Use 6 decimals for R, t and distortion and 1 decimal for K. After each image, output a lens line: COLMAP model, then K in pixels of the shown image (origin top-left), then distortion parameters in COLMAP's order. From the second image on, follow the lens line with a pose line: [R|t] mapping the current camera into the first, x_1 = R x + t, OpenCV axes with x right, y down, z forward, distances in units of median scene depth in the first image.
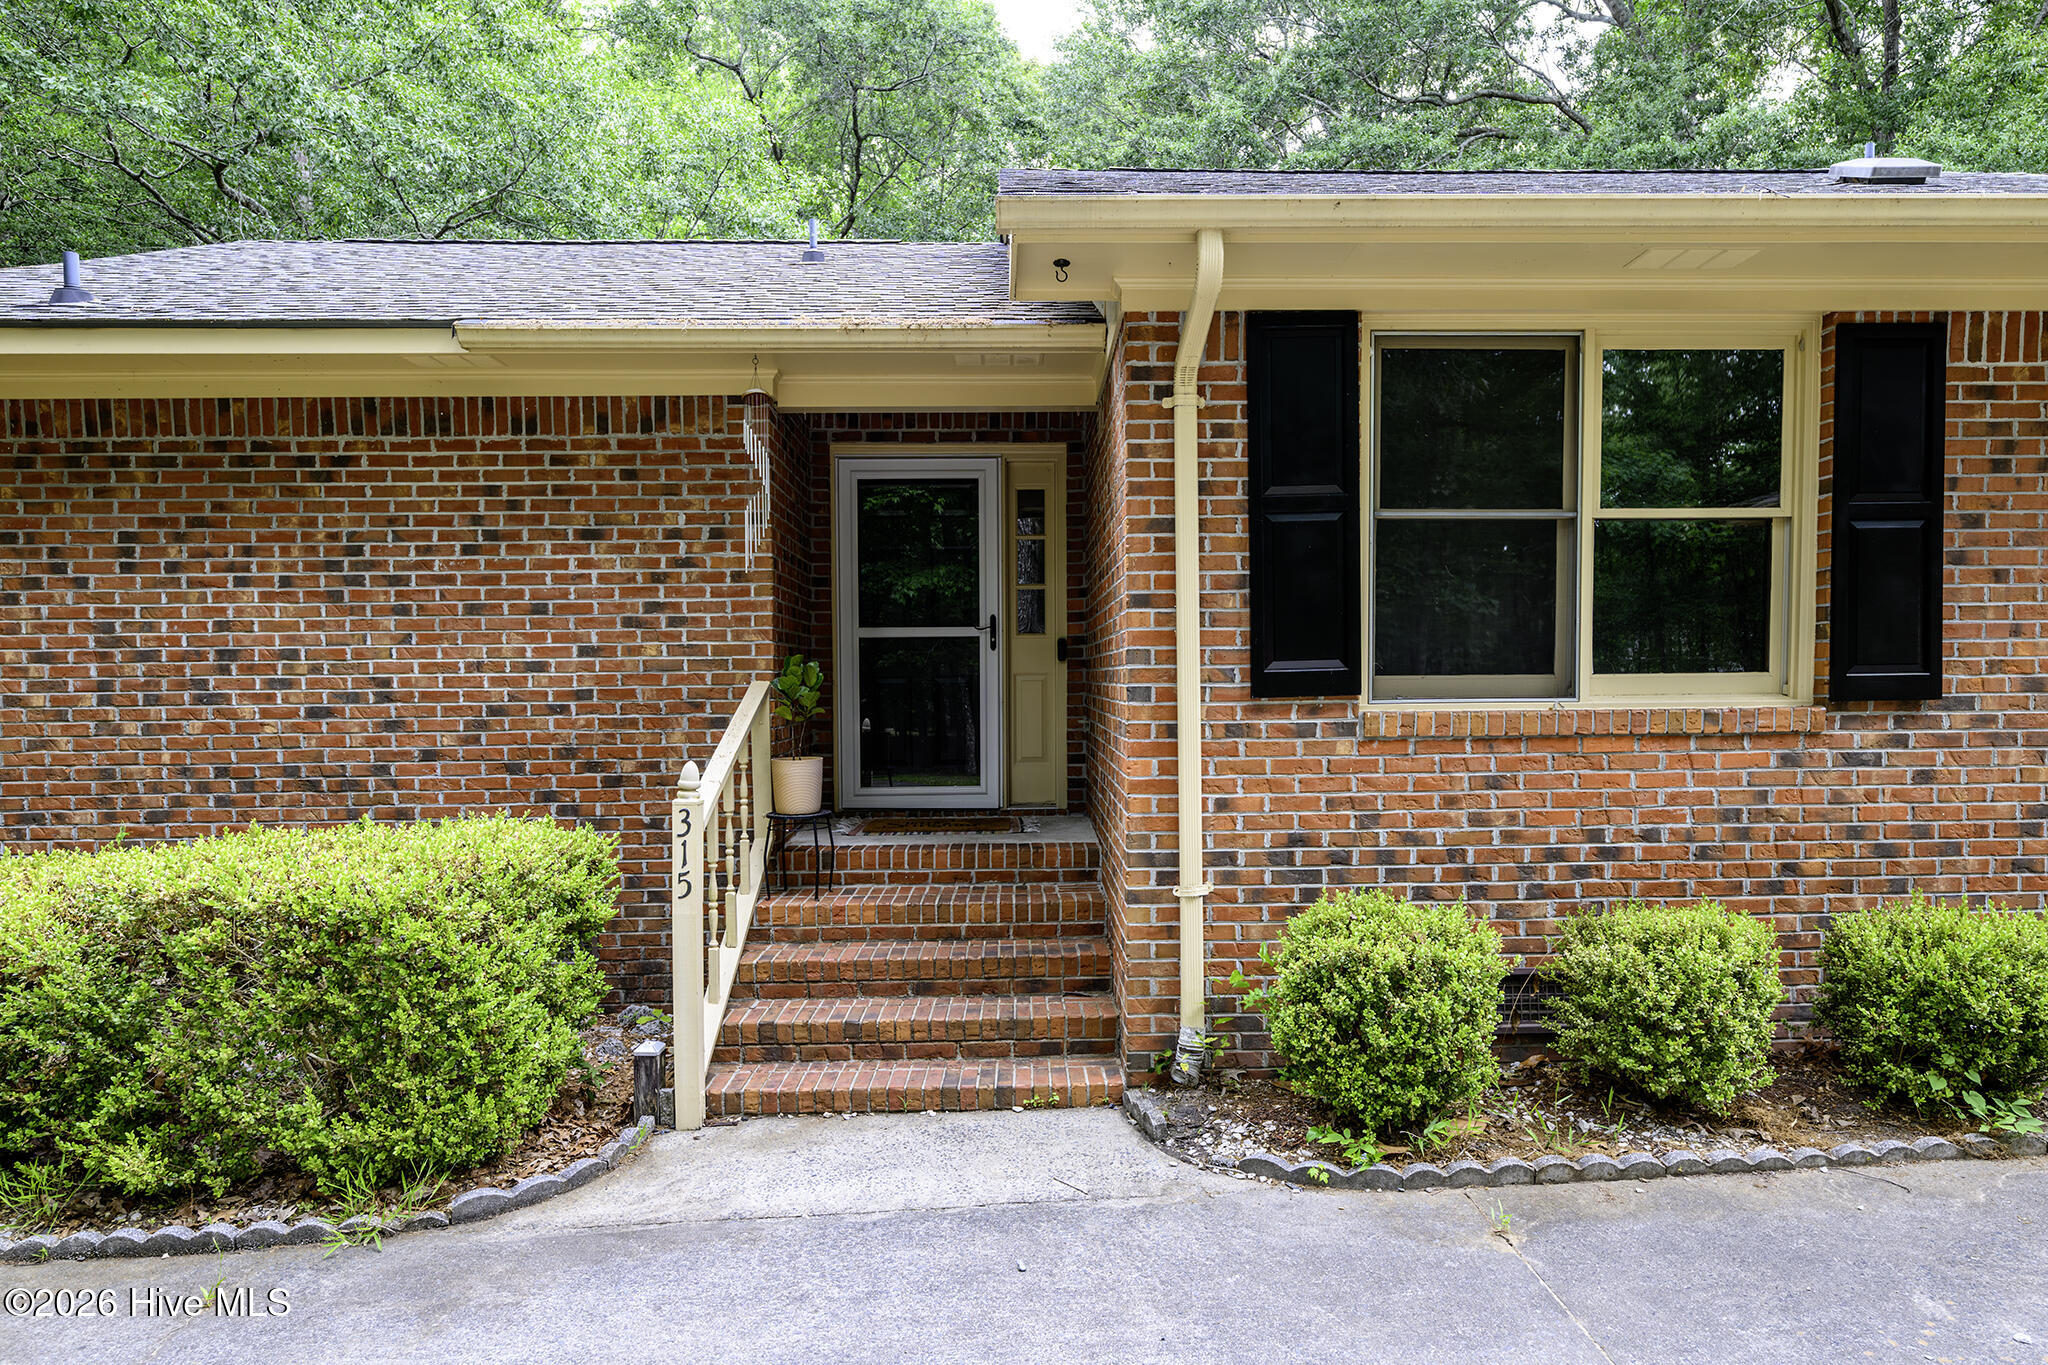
lens RADIAL K [[1250.7, 0, 1050.3], [0, 1250.7, 721.5], [0, 0, 1]] dist [-0.002399, 0.002996]
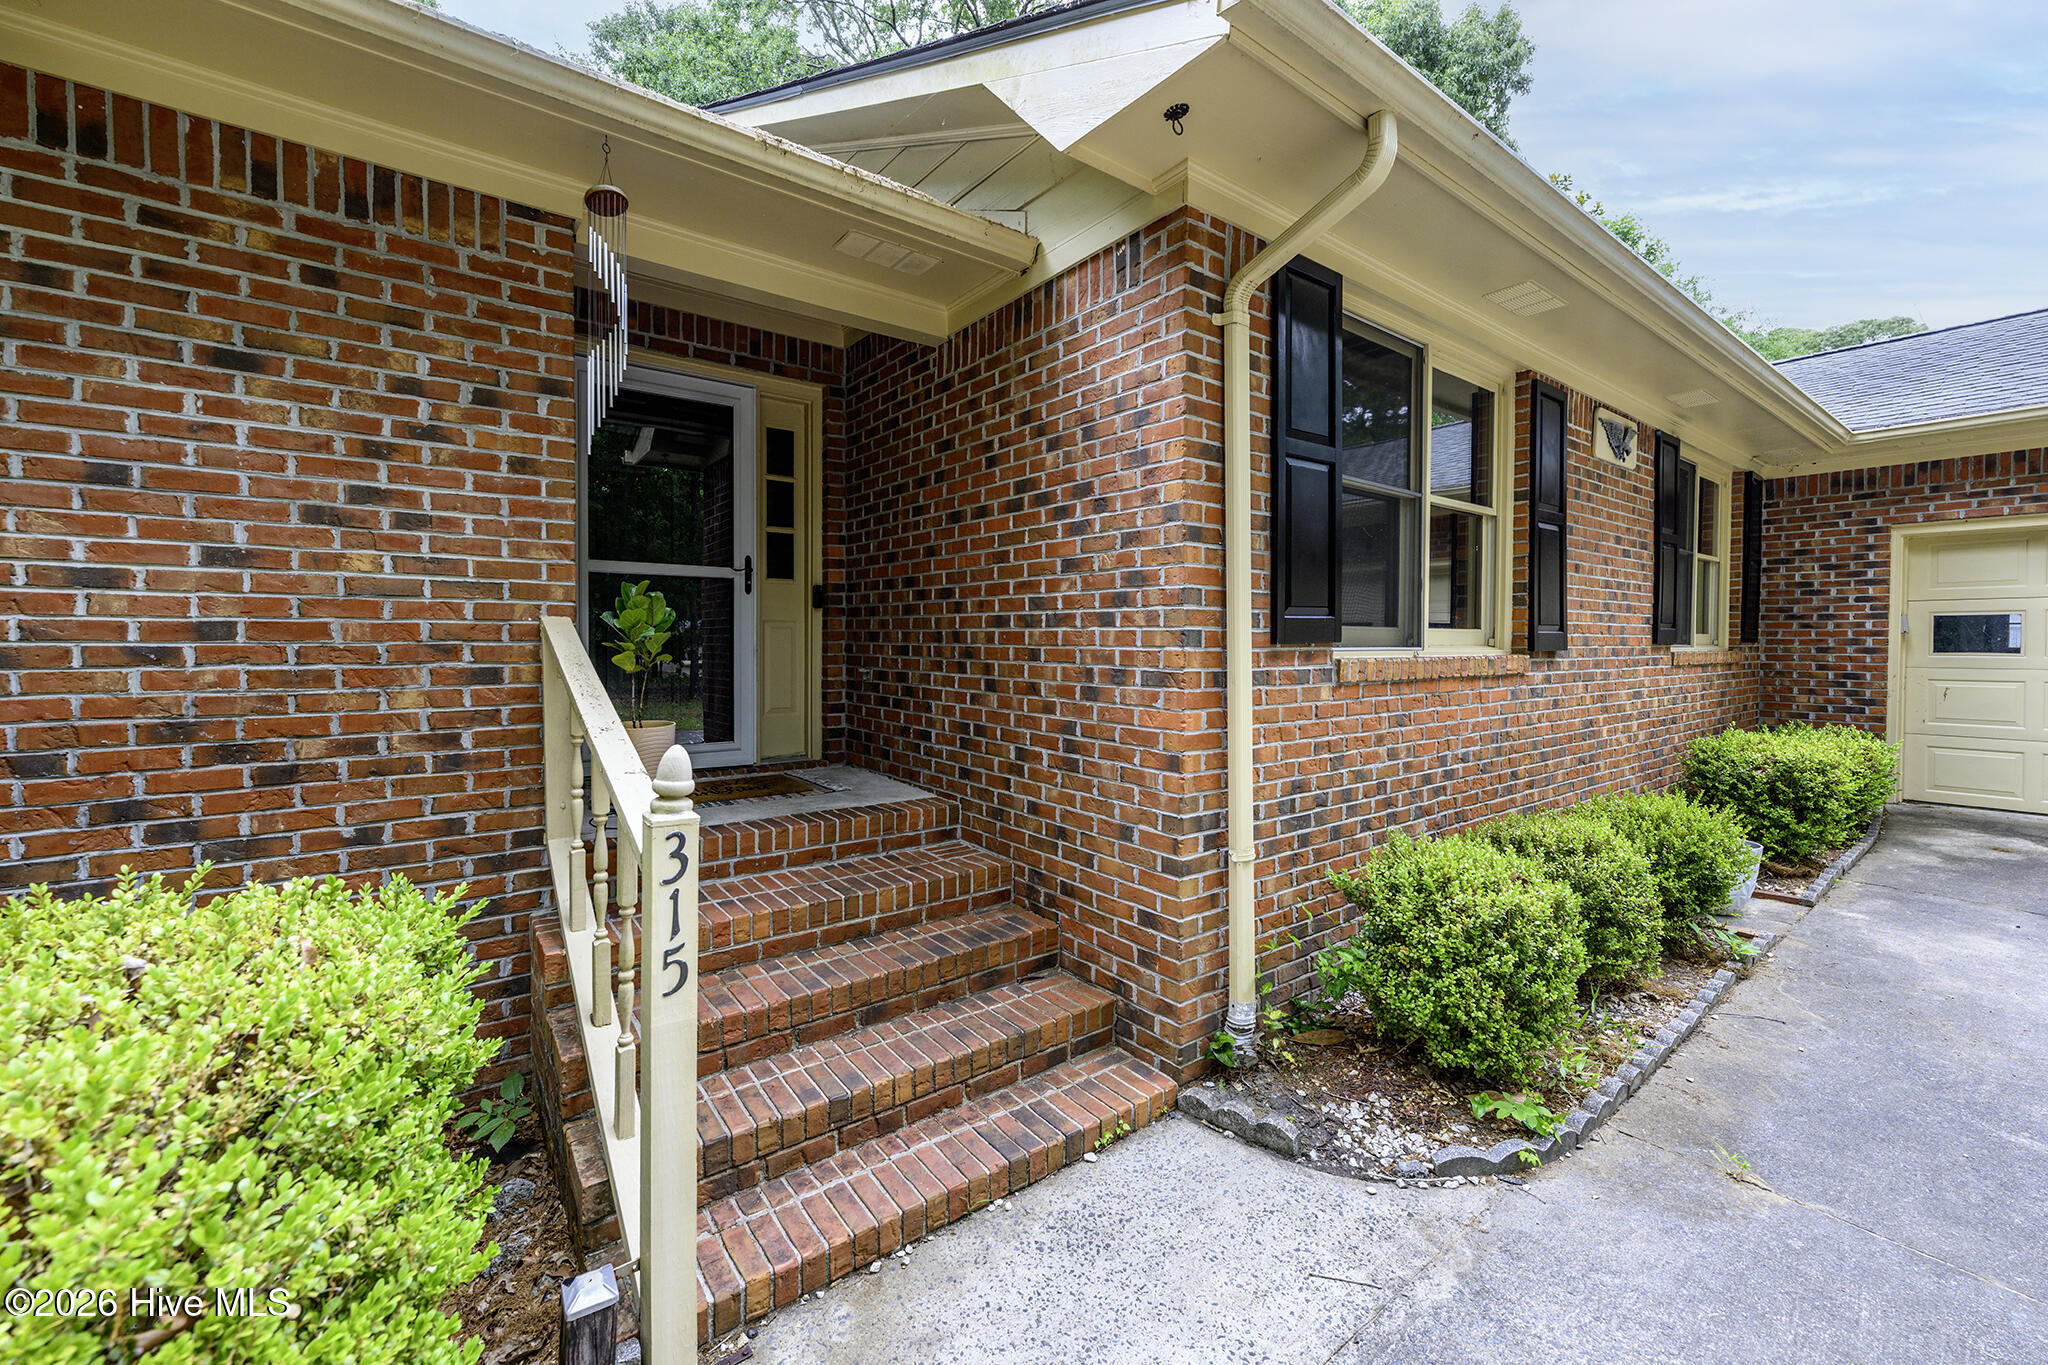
lens RADIAL K [[834.3, 0, 1021.9], [0, 834.3, 653.1], [0, 0, 1]] dist [-0.000050, -0.000797]
pose [[0.811298, 0.004099, 0.584618, -0.363018], [0.006749, 0.999843, -0.016375, -0.002598], [-0.584593, 0.017231, 0.811143, 0.571690]]
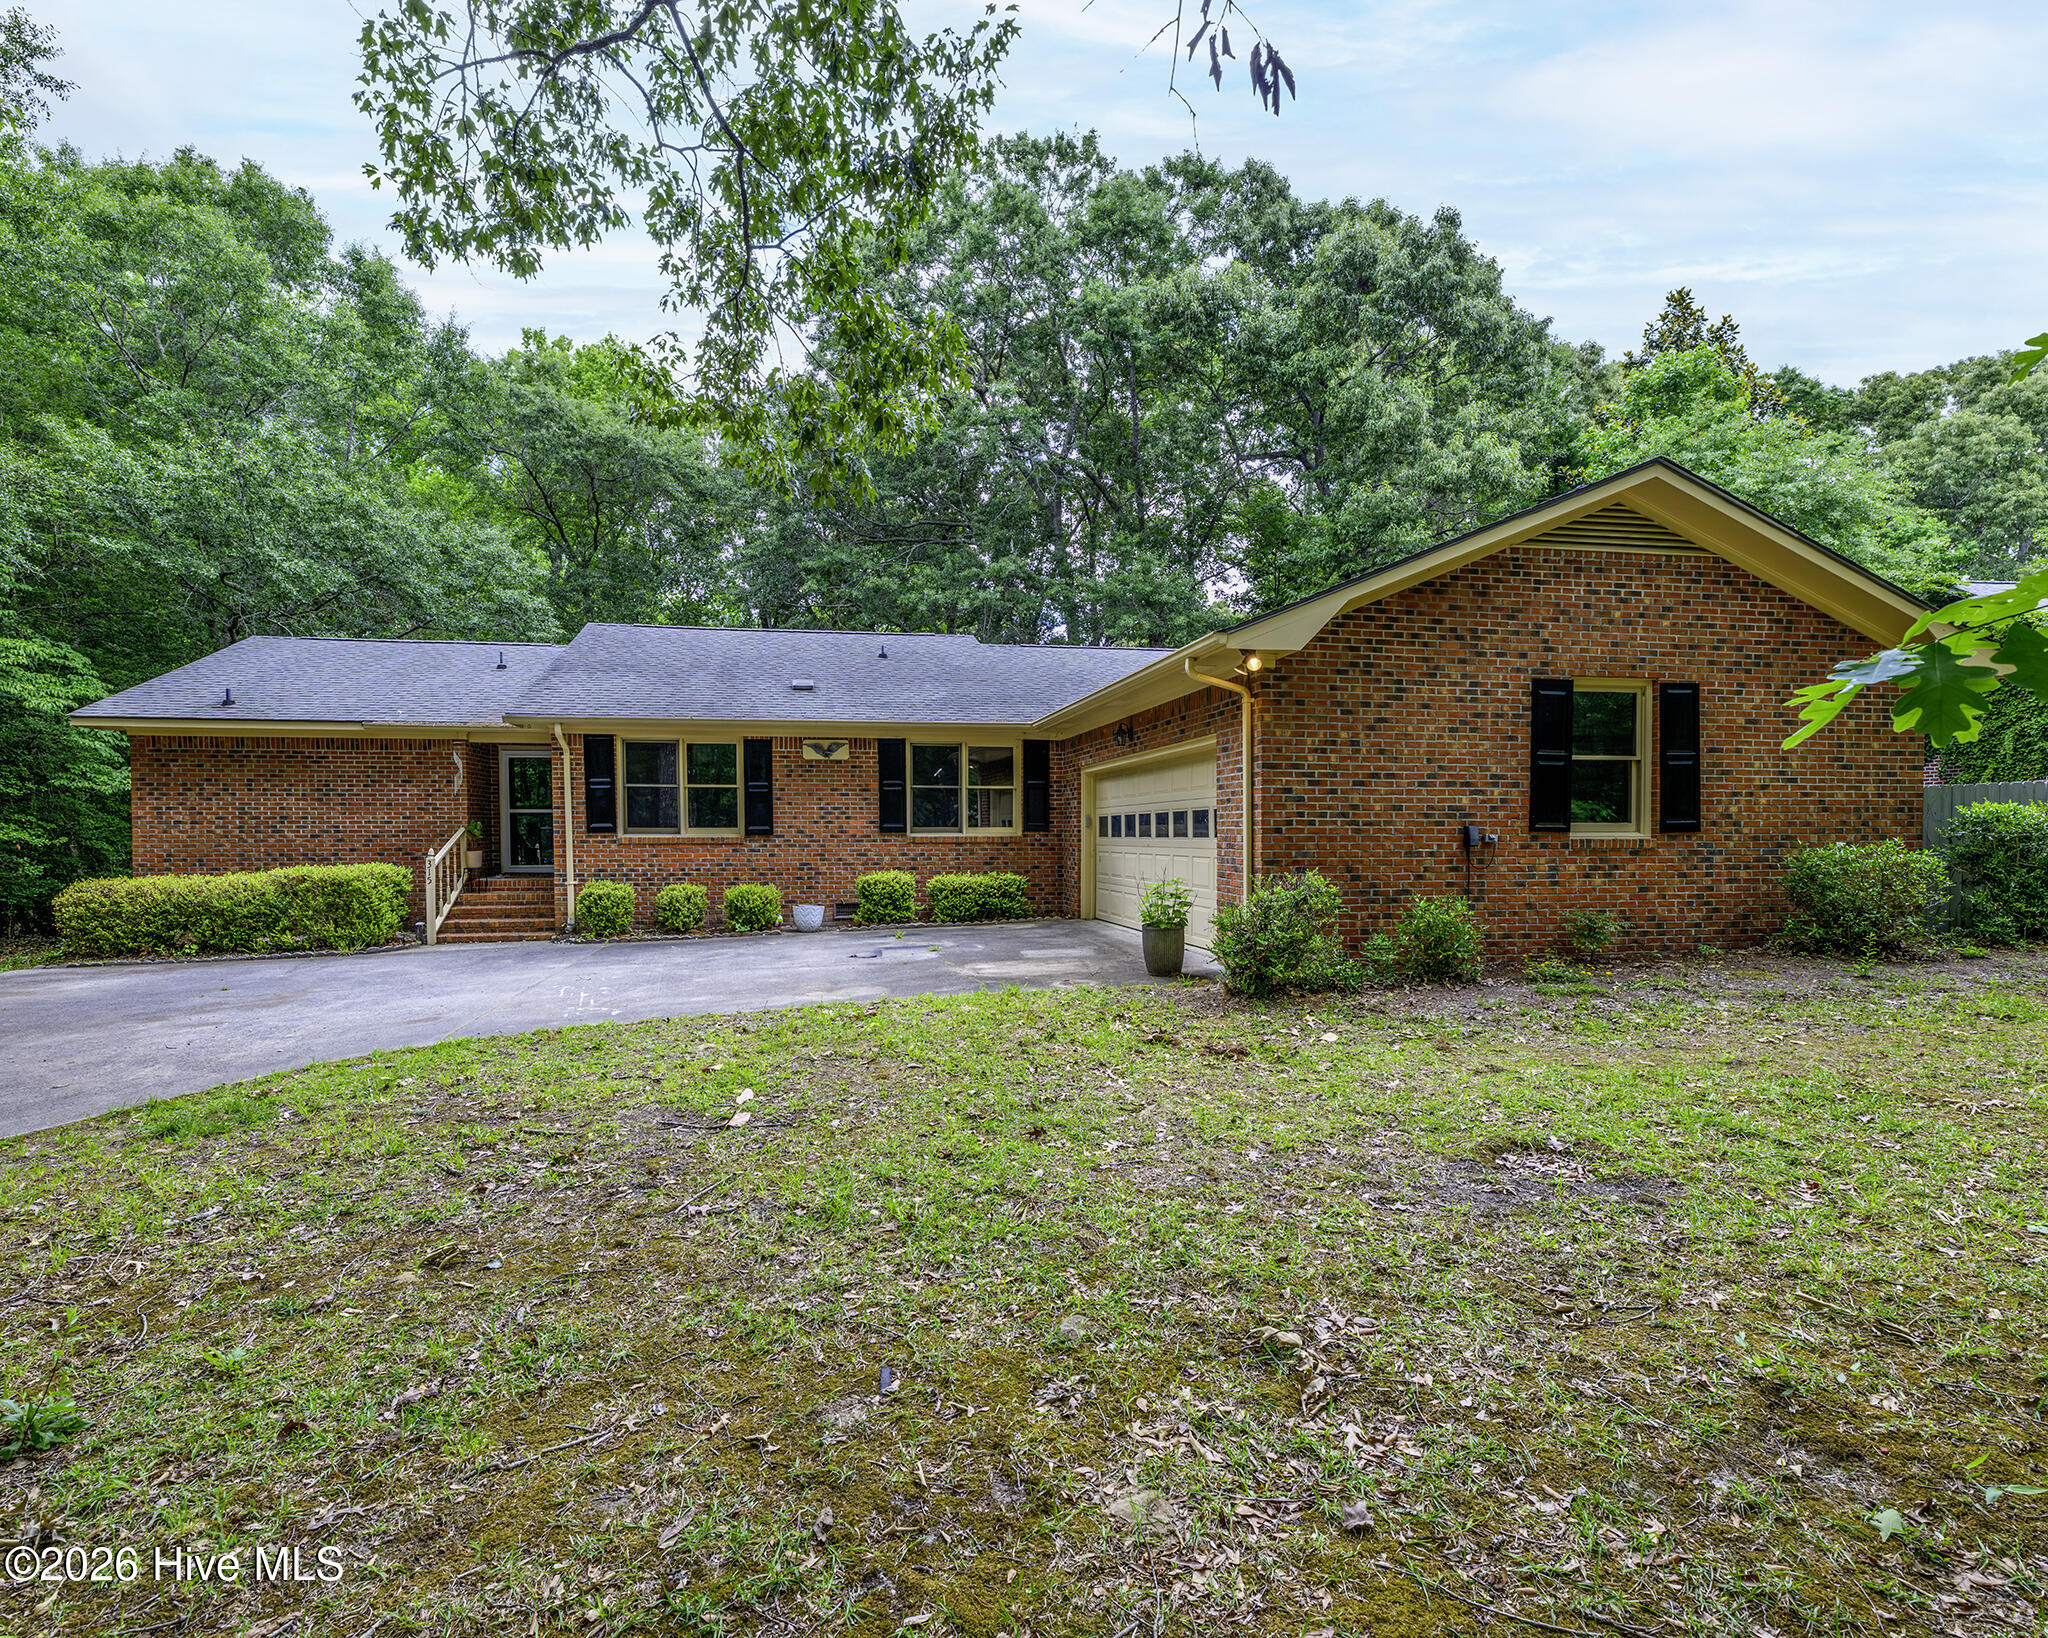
lens RADIAL K [[1014.4, 0, 987.9], [0, 1014.4, 867.1], [0, 0, 1]] dist [-0.001011, 0.000678]
pose [[0.989757, 0.004078, 0.142705, 0.907253], [-0.004594, 0.999984, 0.003288, 0.067532], [-0.142689, -0.003910, 0.989760, -2.198796]]
